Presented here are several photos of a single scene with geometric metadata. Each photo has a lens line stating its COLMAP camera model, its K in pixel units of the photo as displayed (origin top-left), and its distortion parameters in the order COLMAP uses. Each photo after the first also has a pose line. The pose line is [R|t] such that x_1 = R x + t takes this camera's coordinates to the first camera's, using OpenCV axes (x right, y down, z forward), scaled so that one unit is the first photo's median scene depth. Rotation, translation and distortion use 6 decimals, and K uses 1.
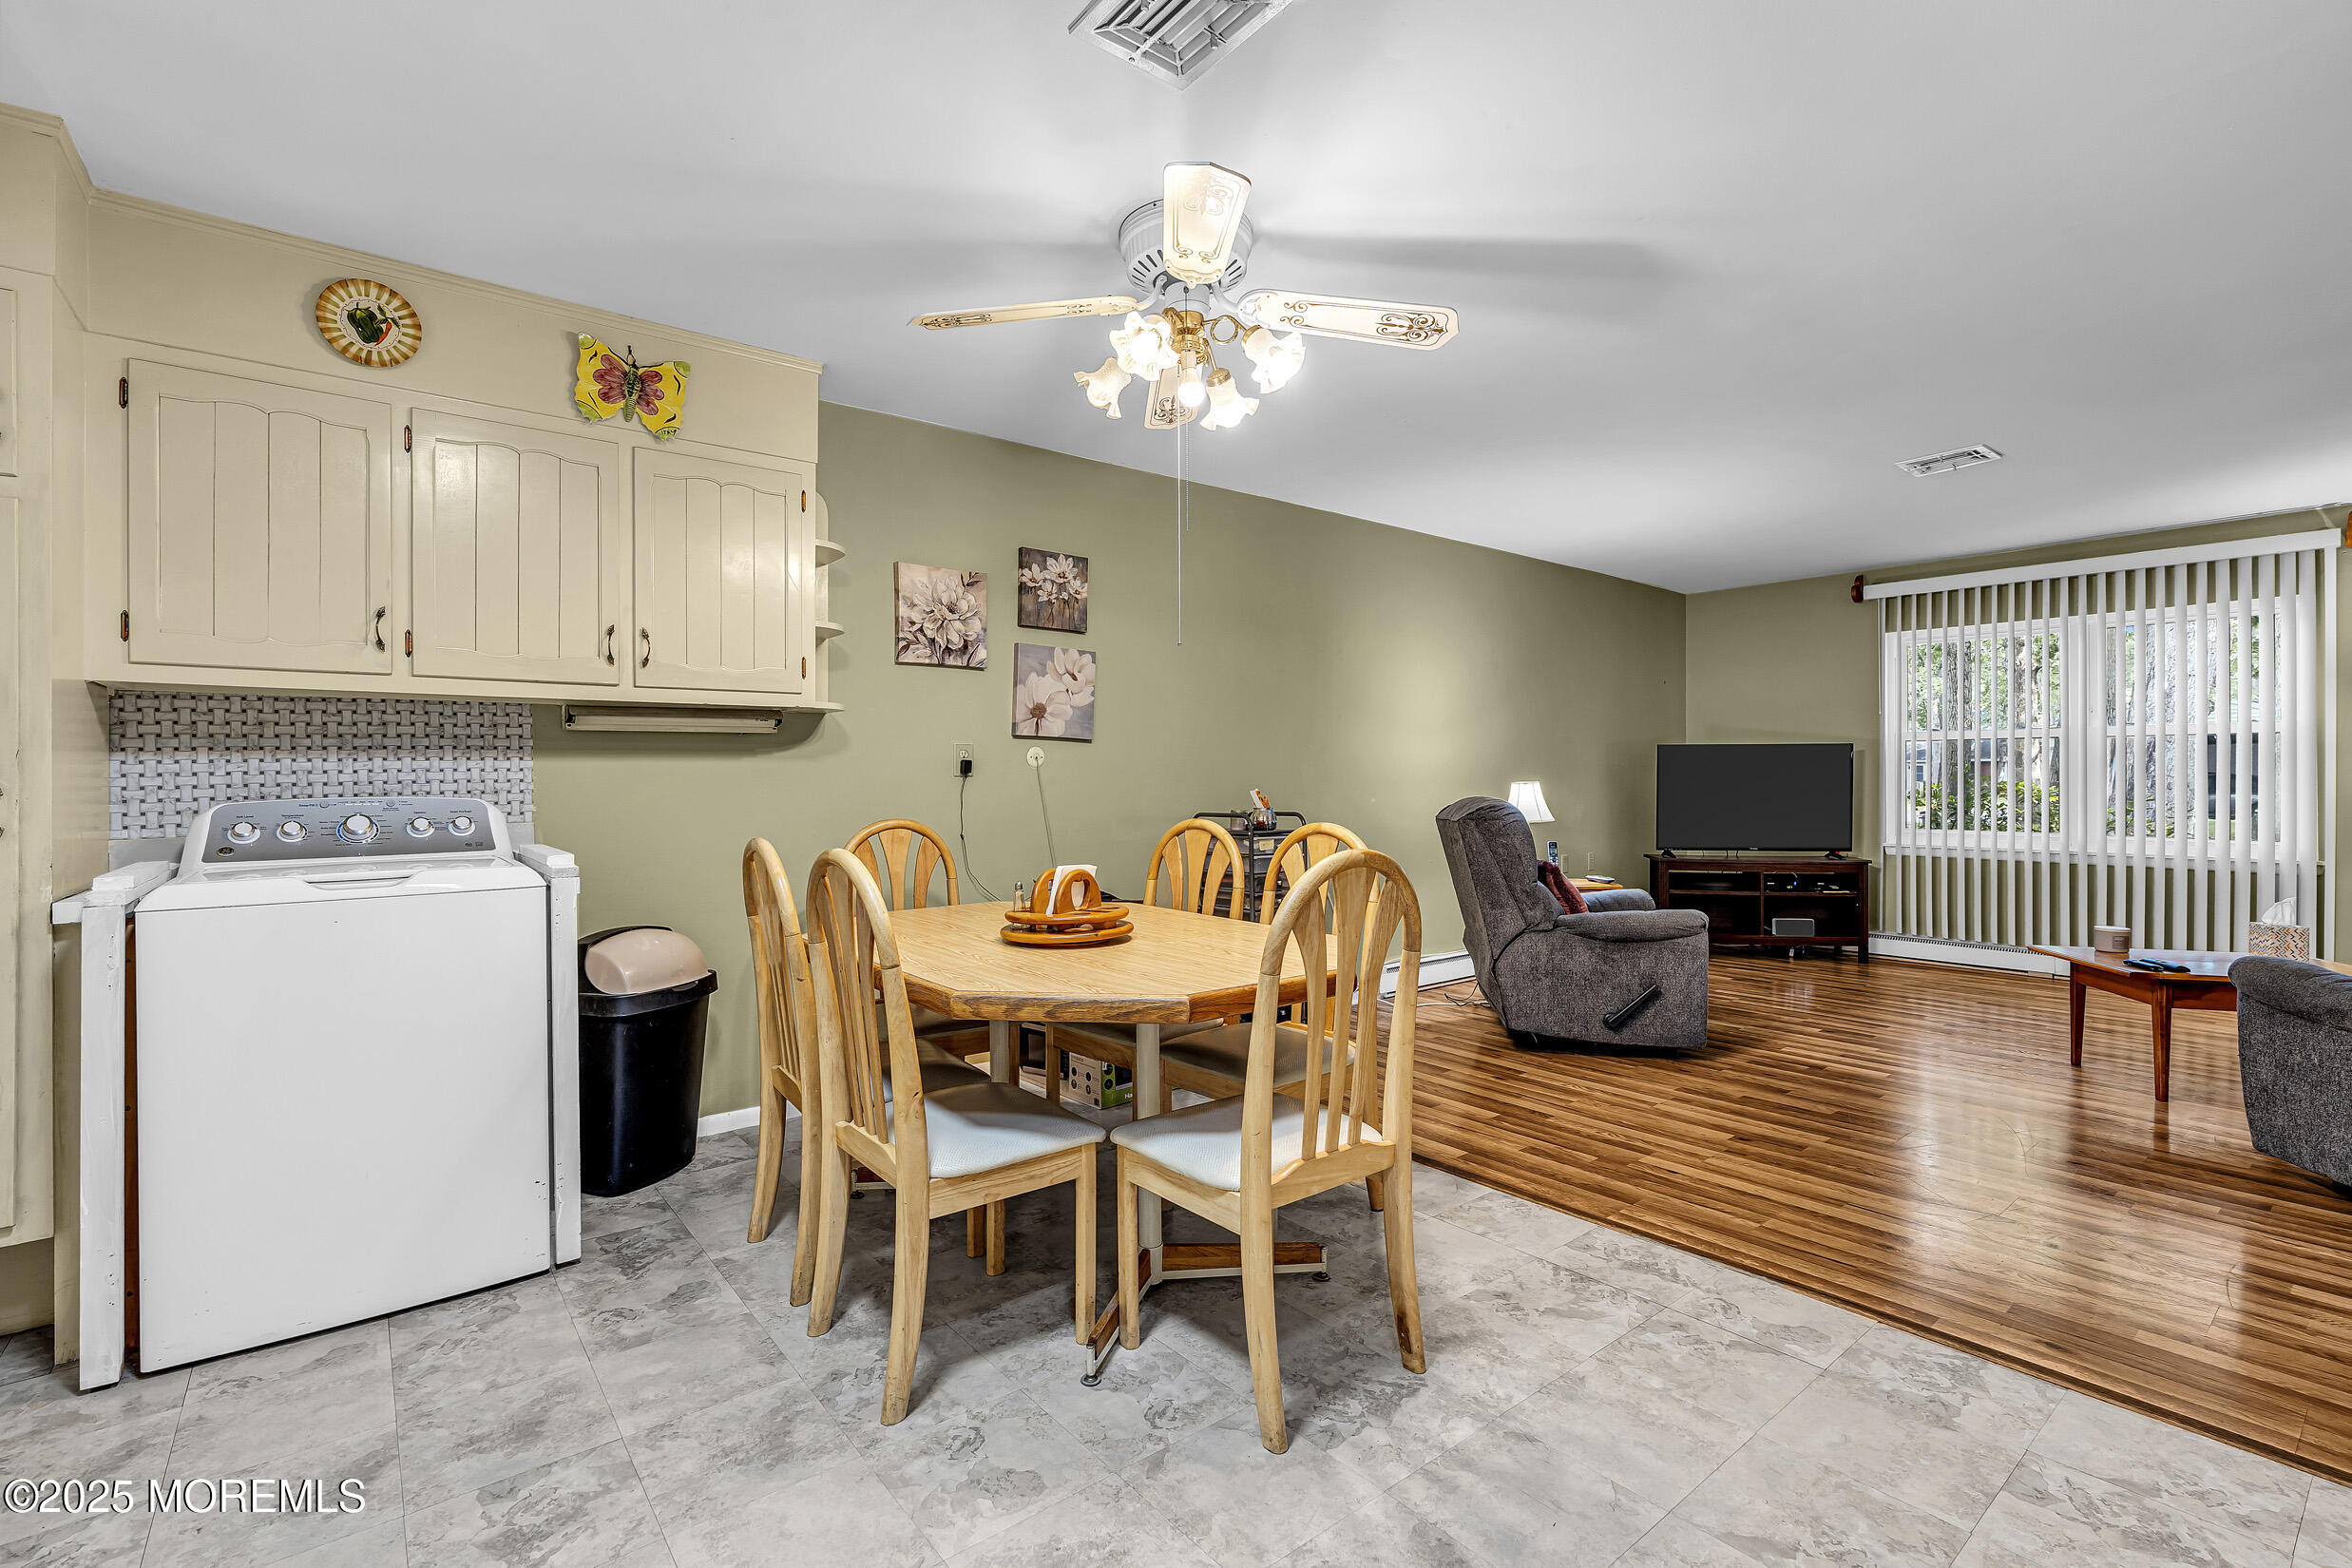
lens RADIAL K [[1056.9, 0, 1171.2], [0, 1056.9, 771.4], [0, 0, 1]] dist [-0.008879, 0.003660]
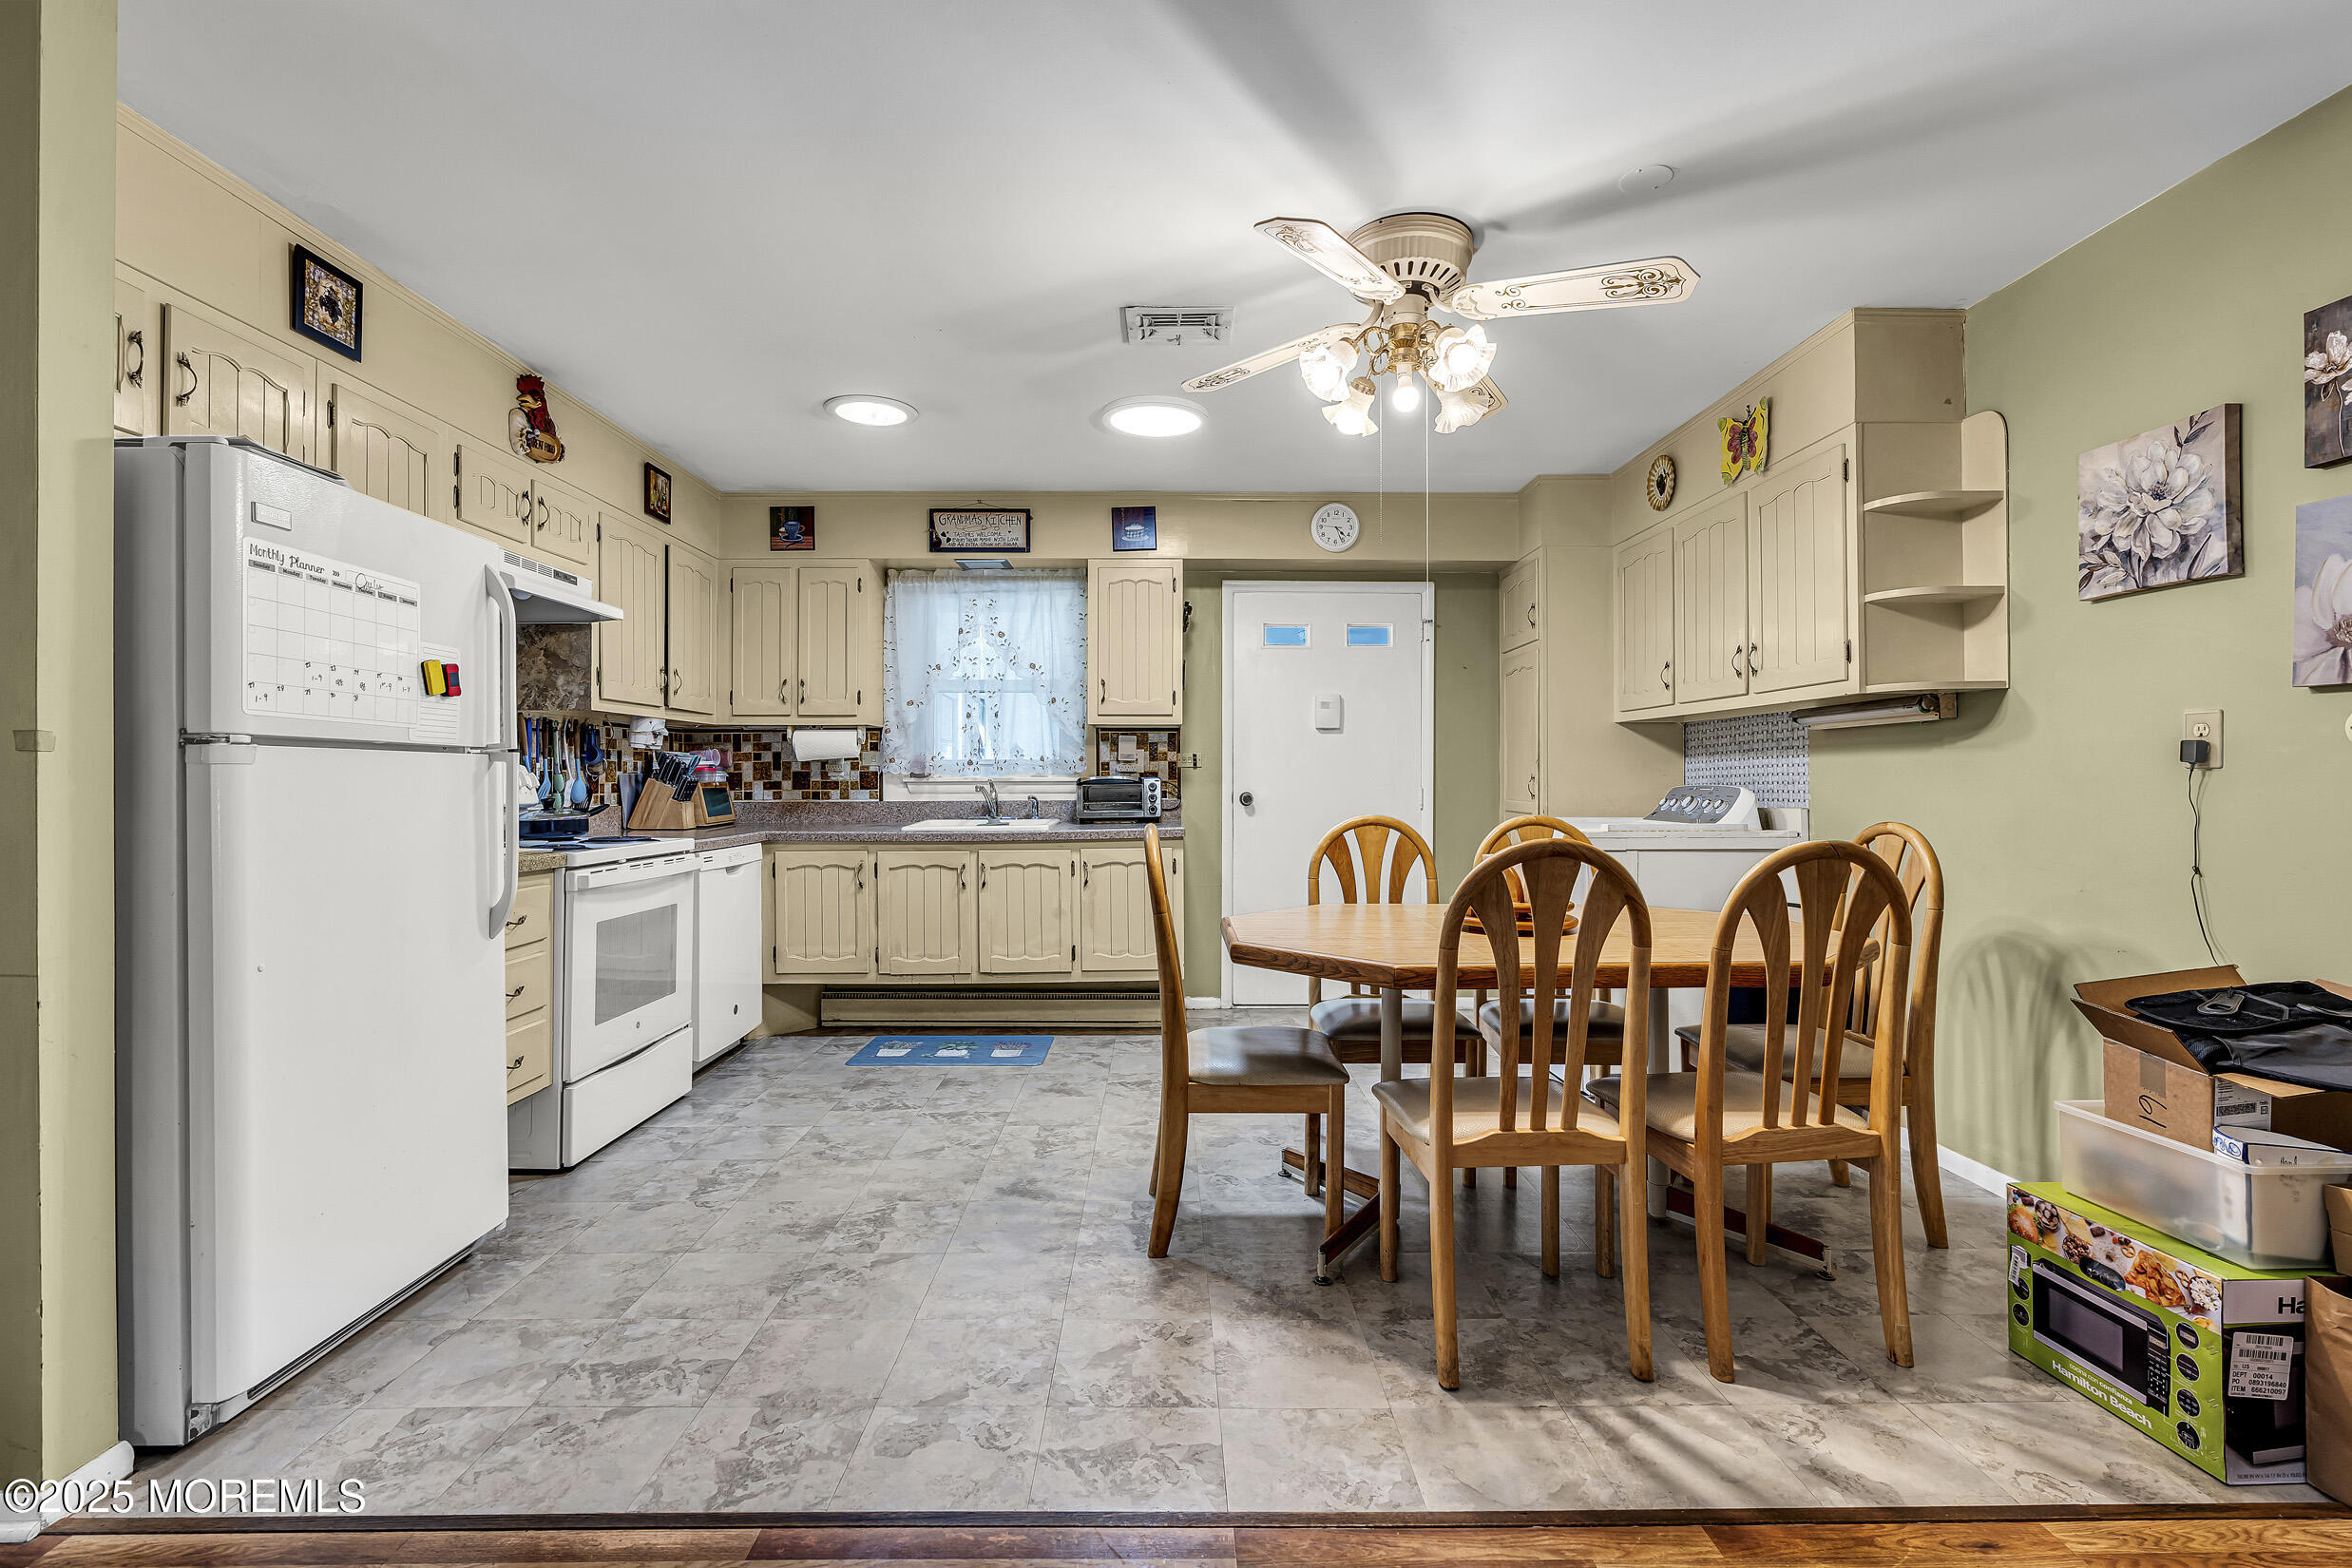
lens RADIAL K [[1056.9, 0, 1171.2], [0, 1056.9, 771.4], [0, 0, 1]] dist [-0.008879, 0.003660]
pose [[-0.617148, -0.000526, -0.786847, 0.609570], [0.005590, 0.999972, -0.005053, 0.006240], [0.786827, -0.007517, -0.617128, 0.912440]]
